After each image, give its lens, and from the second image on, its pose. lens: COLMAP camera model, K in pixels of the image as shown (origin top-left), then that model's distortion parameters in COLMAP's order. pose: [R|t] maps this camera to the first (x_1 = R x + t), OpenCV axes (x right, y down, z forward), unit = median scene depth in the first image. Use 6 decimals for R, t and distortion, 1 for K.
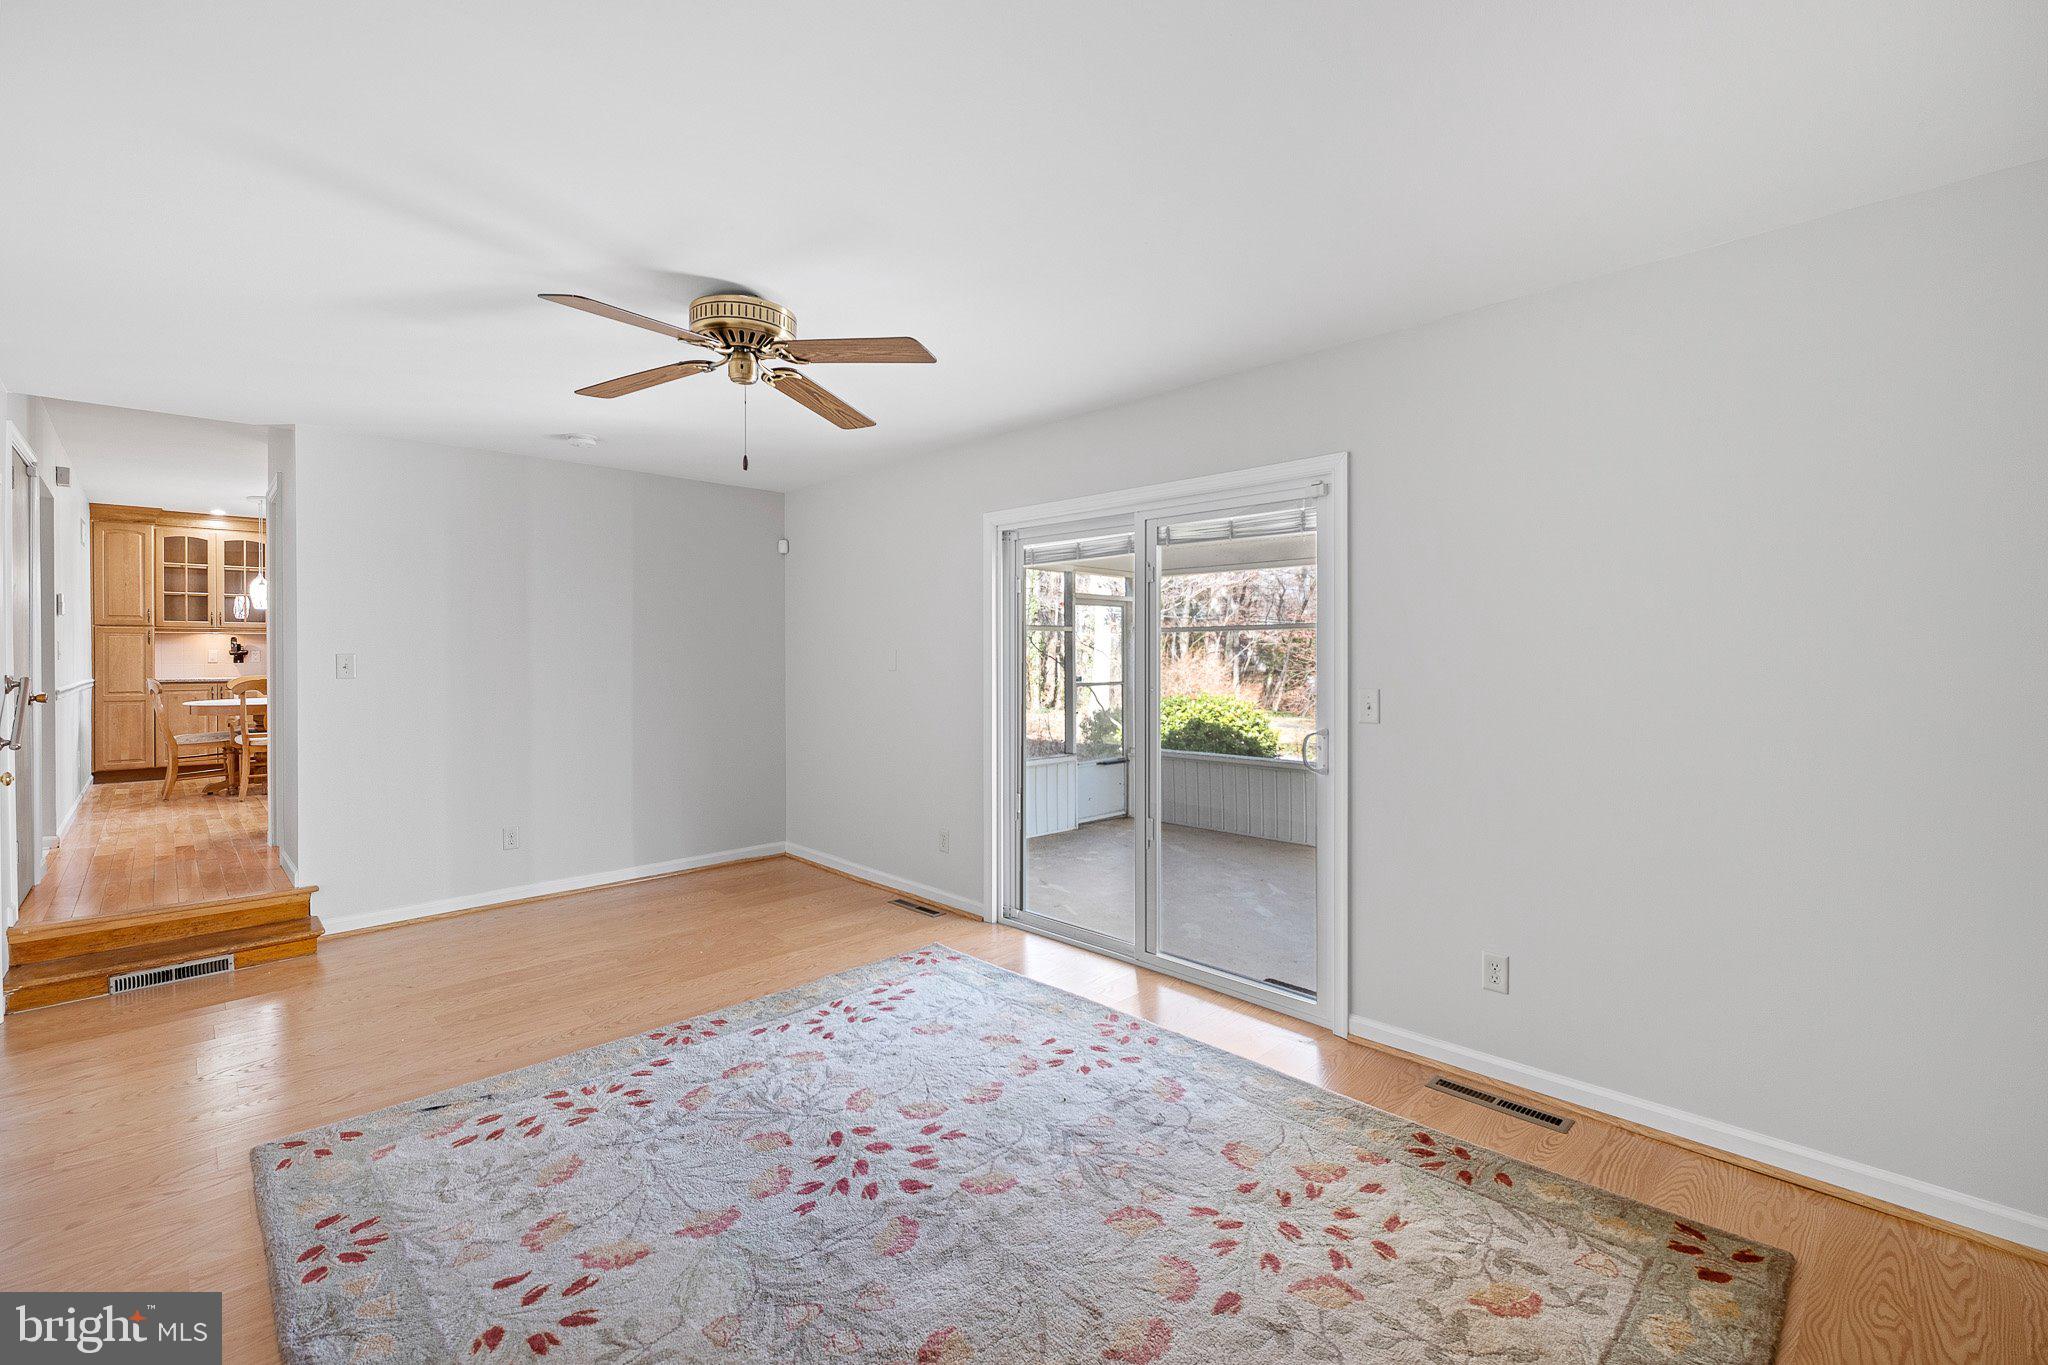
lens RADIAL K [[903.9, 0, 1021.3], [0, 903.9, 659.5], [0, 0, 1]] dist [0.002595, -0.000163]
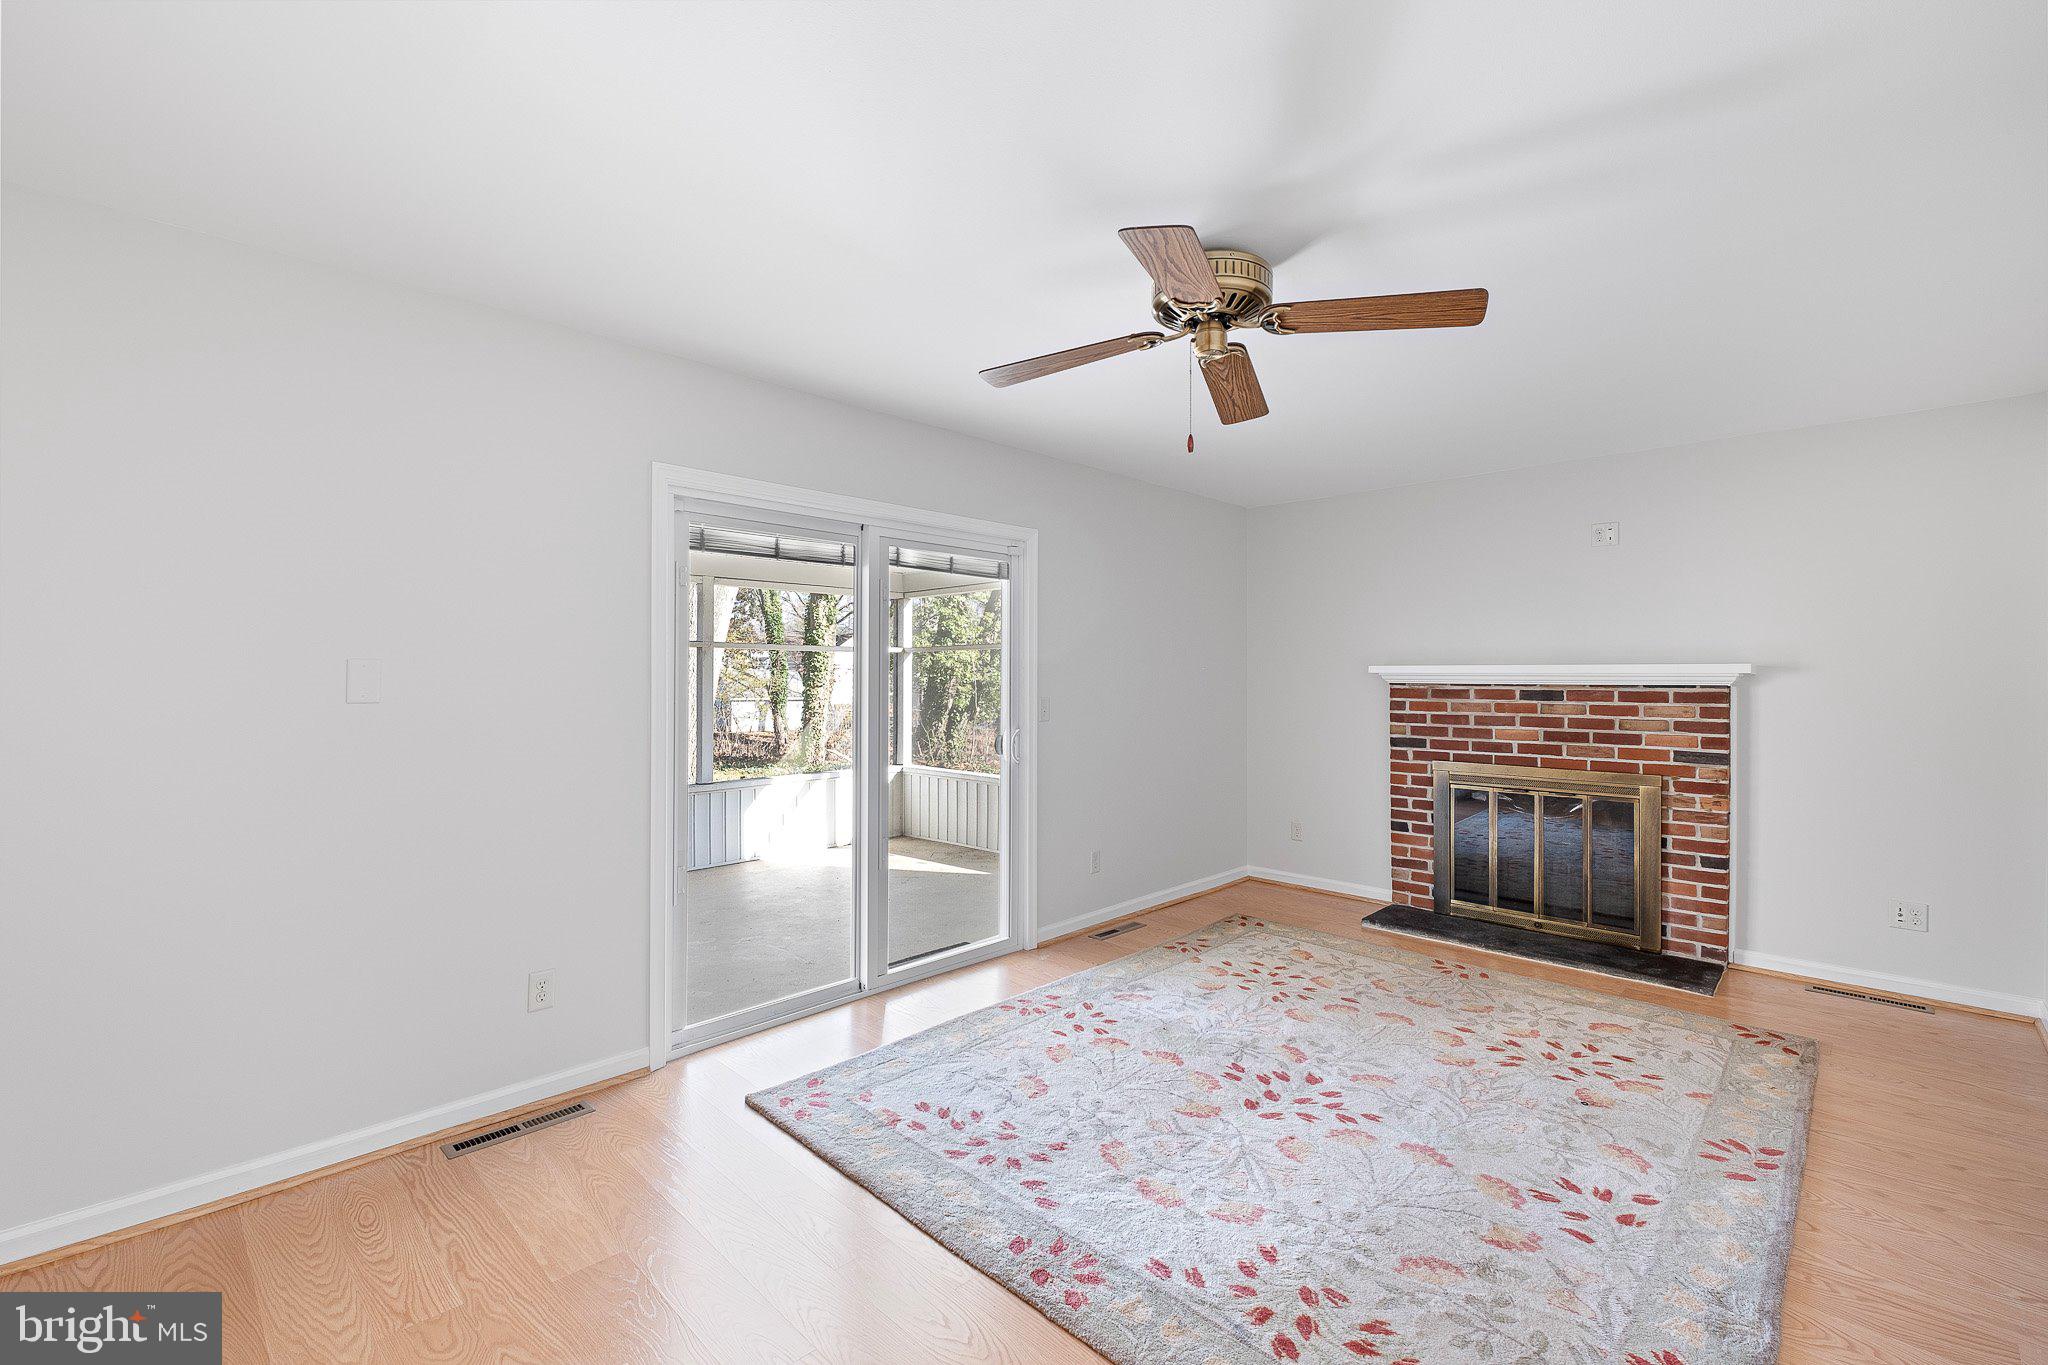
lens RADIAL K [[884.6, 0, 1023.6], [0, 884.6, 673.3], [0, 0, 1]] dist [-0.002179, -0.000412]
pose [[-0.037978, 0.003711, 0.999272, -1.205517], [0.004932, 0.999982, -0.003526, -0.002375], [-0.999266, 0.004794, -0.037995, 1.276053]]
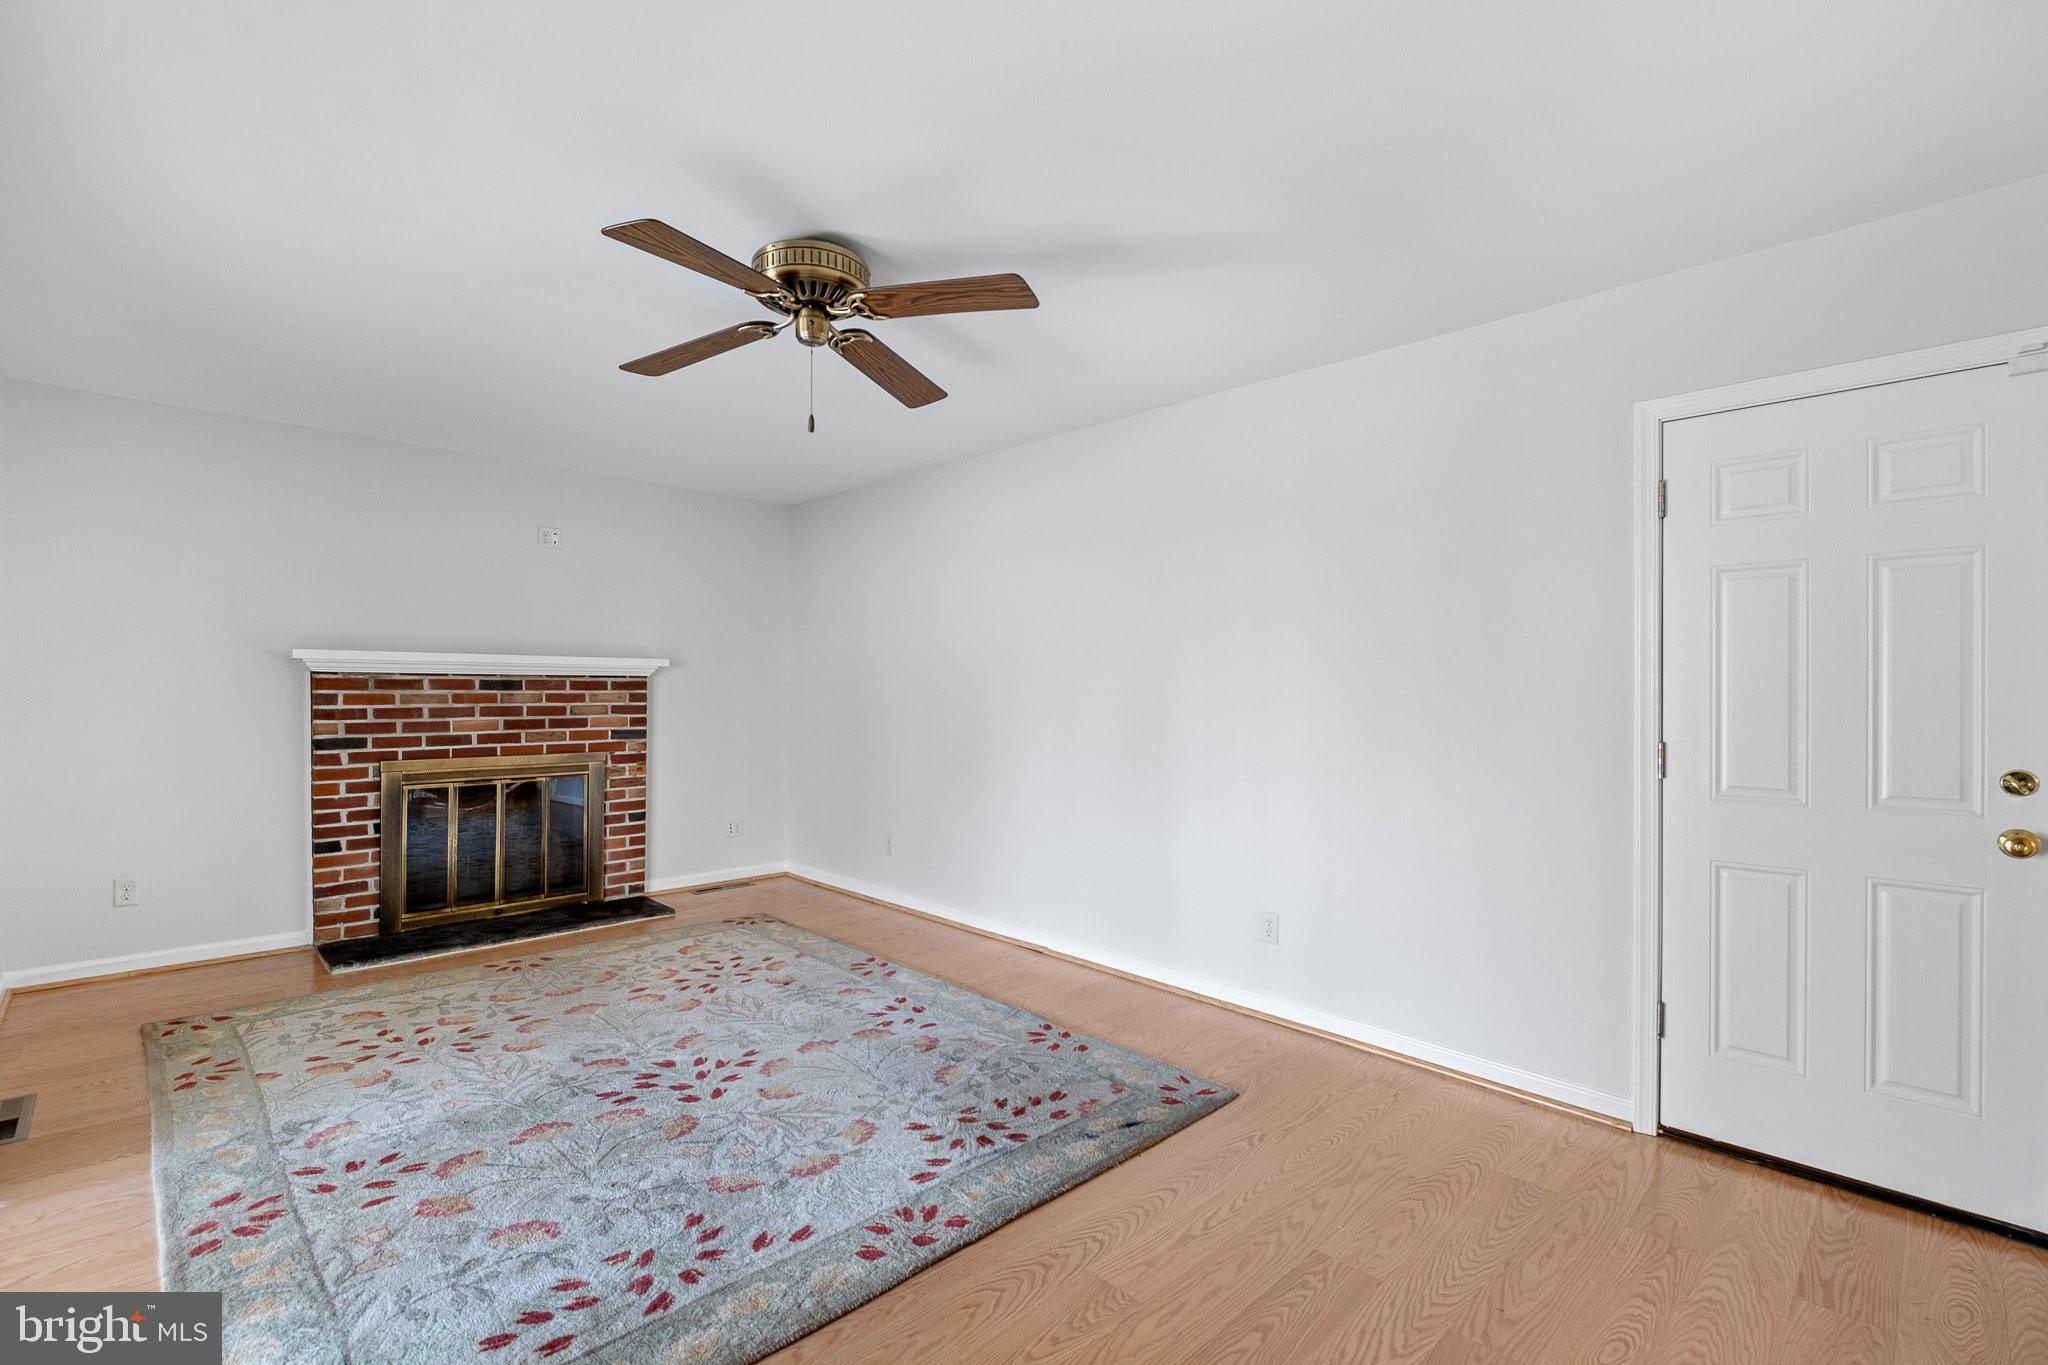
lens RADIAL K [[898.0, 0, 1026.7], [0, 898.0, 688.9], [0, 0, 1]] dist [-0.000400, -0.000203]
pose [[-0.999850, -0.003771, -0.016921, -0.533825], [-0.003919, 0.999954, 0.008751, 0.027419], [0.016887, 0.008816, -0.999819, 1.995918]]
